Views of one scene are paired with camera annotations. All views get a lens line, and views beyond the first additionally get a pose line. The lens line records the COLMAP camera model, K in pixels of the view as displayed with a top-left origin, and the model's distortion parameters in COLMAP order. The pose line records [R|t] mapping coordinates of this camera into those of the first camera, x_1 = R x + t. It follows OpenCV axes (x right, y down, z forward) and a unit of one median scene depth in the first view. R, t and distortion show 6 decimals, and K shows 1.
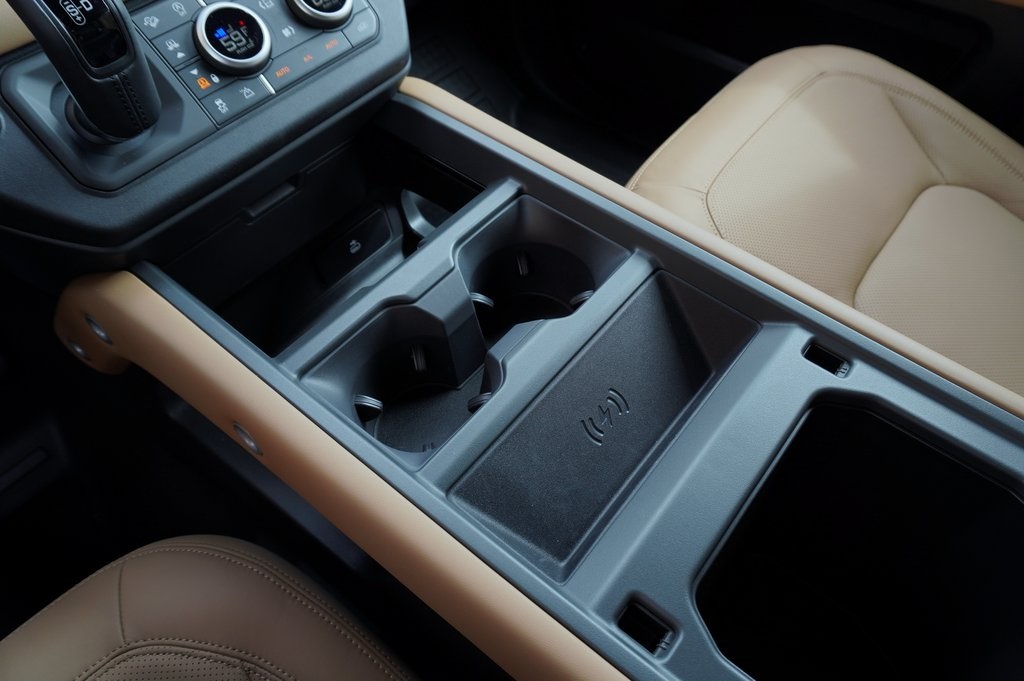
lens RADIAL K [[692.6, 0, 519.9], [0, 692.6, 346.5], [0, 0, 1]] dist [-0.035685, 0.030125]
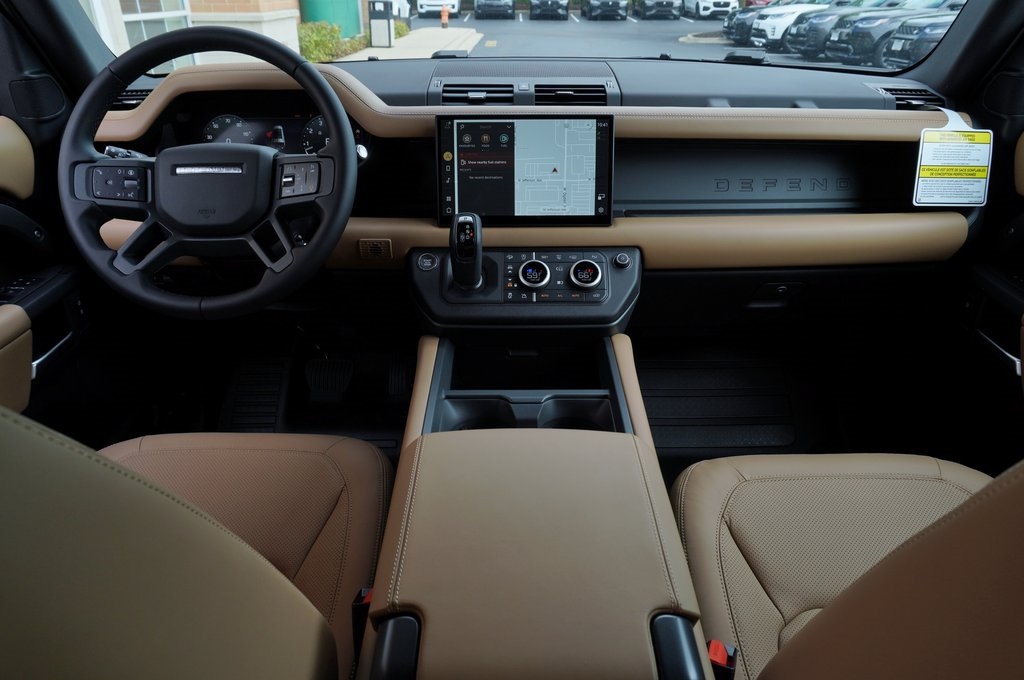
lens RADIAL K [[692.6, 0, 506.1], [0, 692.6, 337.4], [0, 0, 1]] dist [-0.035685, 0.030125]
pose [[0.628943, 0.361871, -0.688099, 1.138081], [-0.624842, 0.761923, -0.170429, 0.138581], [0.462605, 0.537144, 0.705318, -0.502868]]
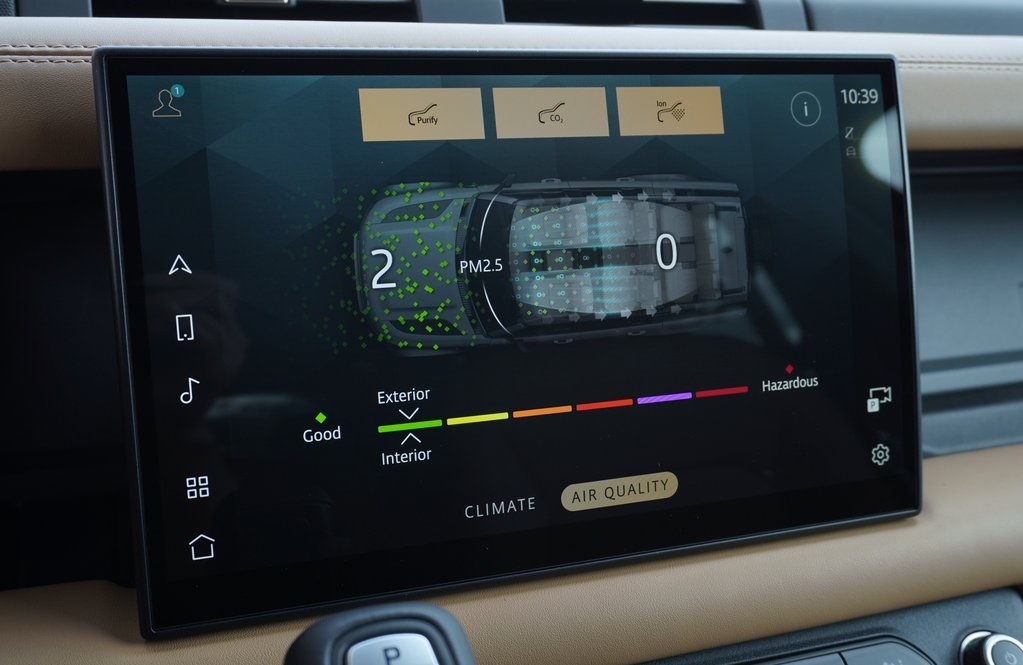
lens RADIAL K [[1128.7, 0, 508.6], [0, 1128.7, 342.2], [0, 0, 1]] dist [0.000522, 0.000000]
pose [[0.861987, 0.188262, -0.470676, -0.242746], [-0.427933, 0.767981, -0.476528, -0.300252], [0.271758, 0.612178, 0.742553, 0.256336]]
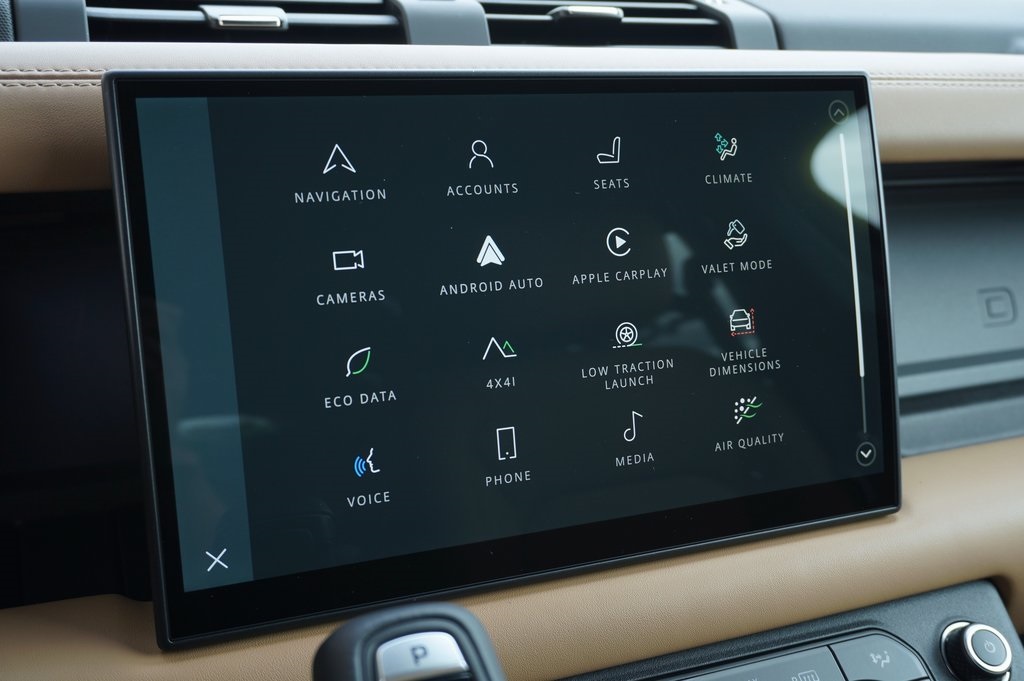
lens RADIAL K [[1119.6, 0, 511.4], [0, 1119.6, 346.5], [0, 0, 1]] dist [0.002995, 0.000000]
pose [[0.884314, 0.166763, -0.436094, -0.259613], [-0.393034, 0.770060, -0.502526, -0.275187], [0.252016, 0.615791, 0.746519, 0.237275]]
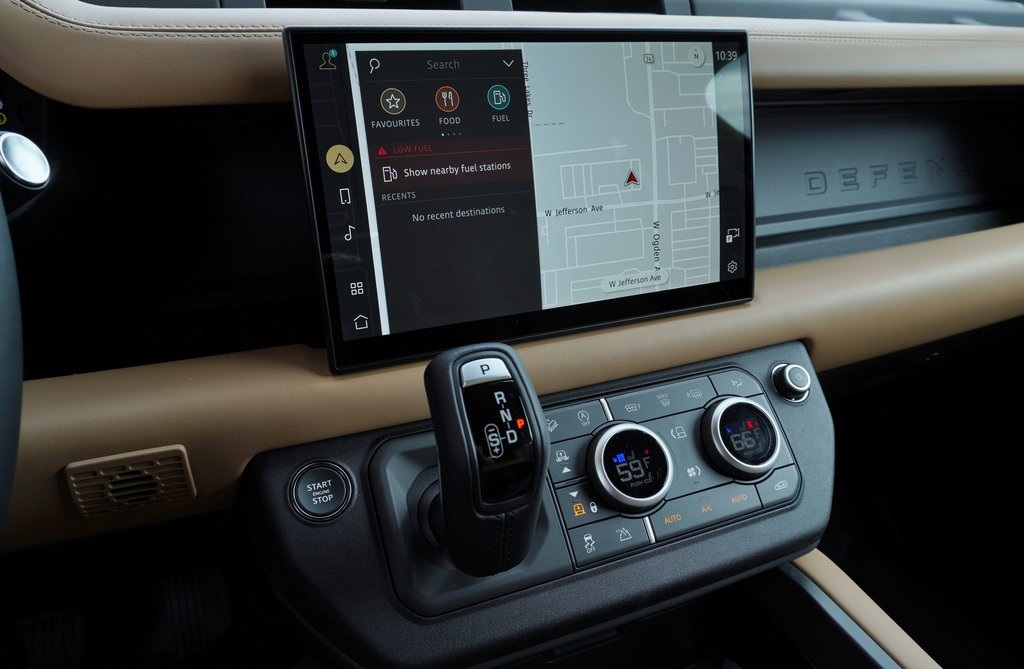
lens RADIAL K [[700.6, 0, 514.6], [0, 700.6, 335.5], [0, 0, 1]] dist [-0.029909, 0.001073]
pose [[0.888159, 0.238877, -0.392569, -0.256048], [-0.389577, 0.844487, -0.367521, -0.226157], [0.243727, 0.479353, 0.843100, 0.202071]]
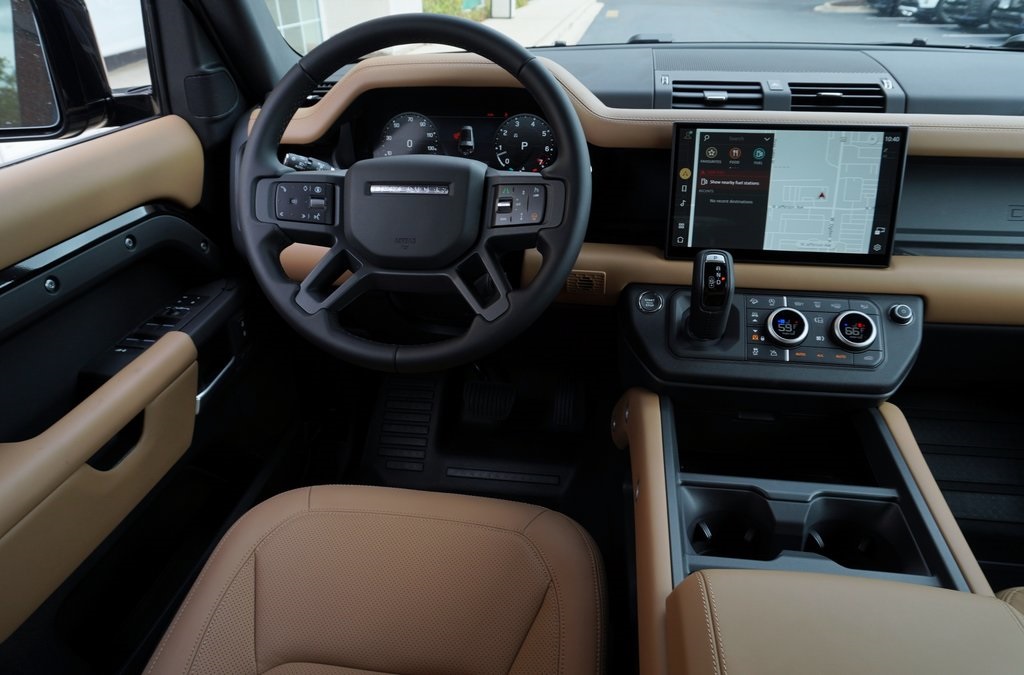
lens RADIAL K [[692.6, 0, 510.1], [0, 692.6, 336.3], [0, 0, 1]] dist [-0.035685, 0.030125]
pose [[0.510347, 0.418485, -0.751277, 0.563054], [-0.680812, 0.730341, -0.055657, 0.150889], [0.525397, 0.539882, 0.657636, -0.524615]]
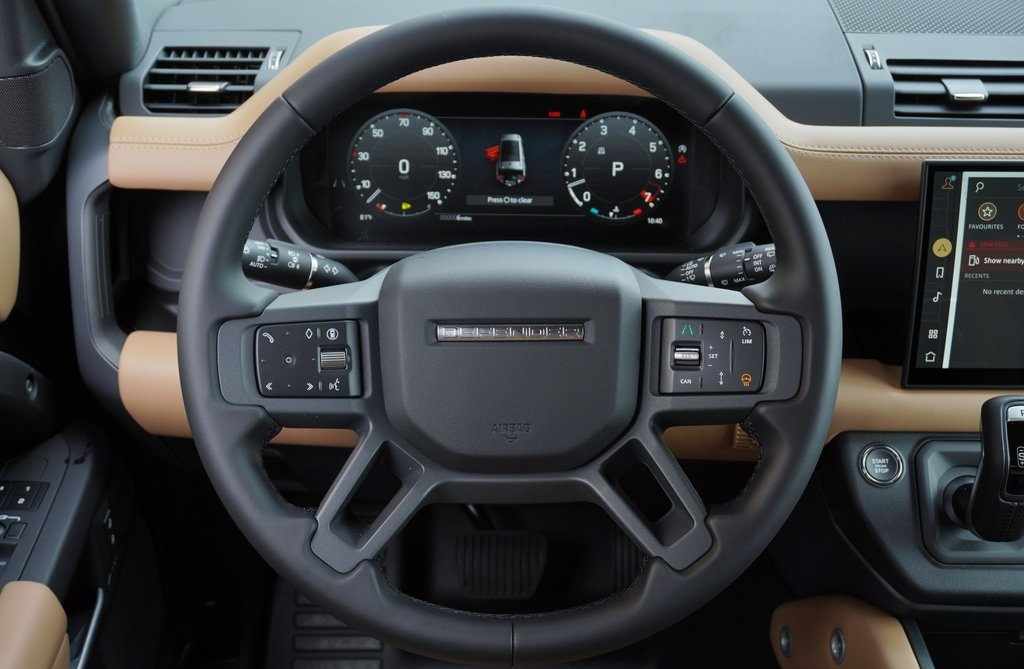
lens RADIAL K [[1244.0, 0, 509.6], [0, 1244.0, 344.7], [0, 0, 1]] dist [0.010080, 0.000000]
pose [[0.638373, 0.422618, -0.643330, 0.115946], [-0.626837, 0.770488, -0.115856, 0.168890], [0.446716, 0.477223, 0.756772, -0.976682]]
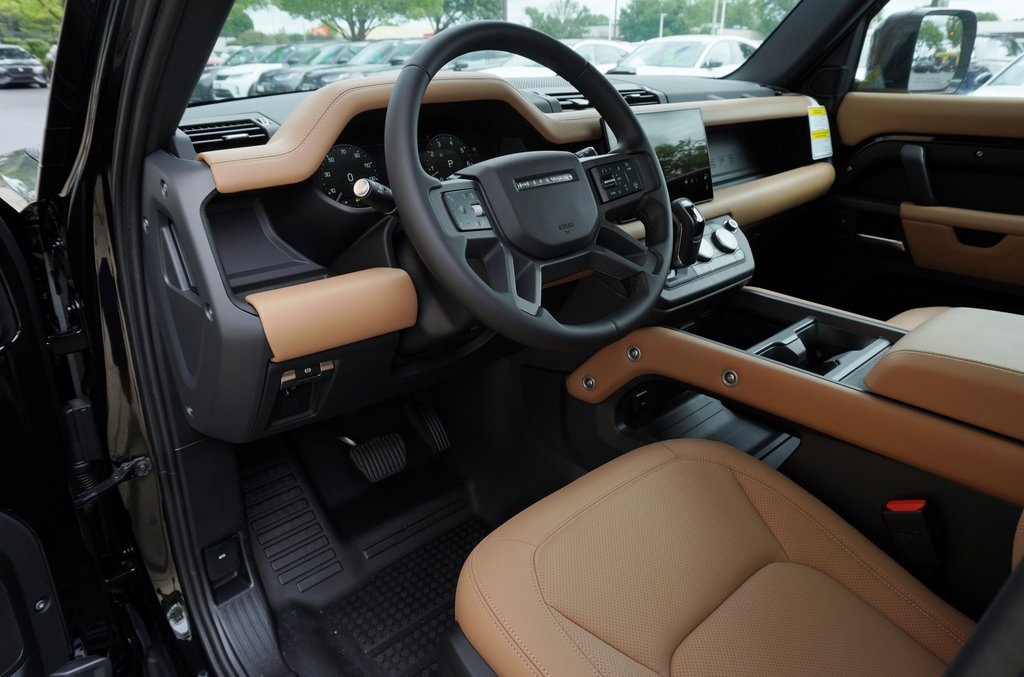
lens RADIAL K [[692.6, 0, 513.7], [0, 692.6, 338.7], [0, 0, 1]] dist [-0.035685, 0.030125]
pose [[0.991291, 0.057928, -0.118268, -0.781212], [-0.109734, 0.859862, -0.498594, 1.154222], [0.072811, 0.507230, 0.858729, -1.030316]]
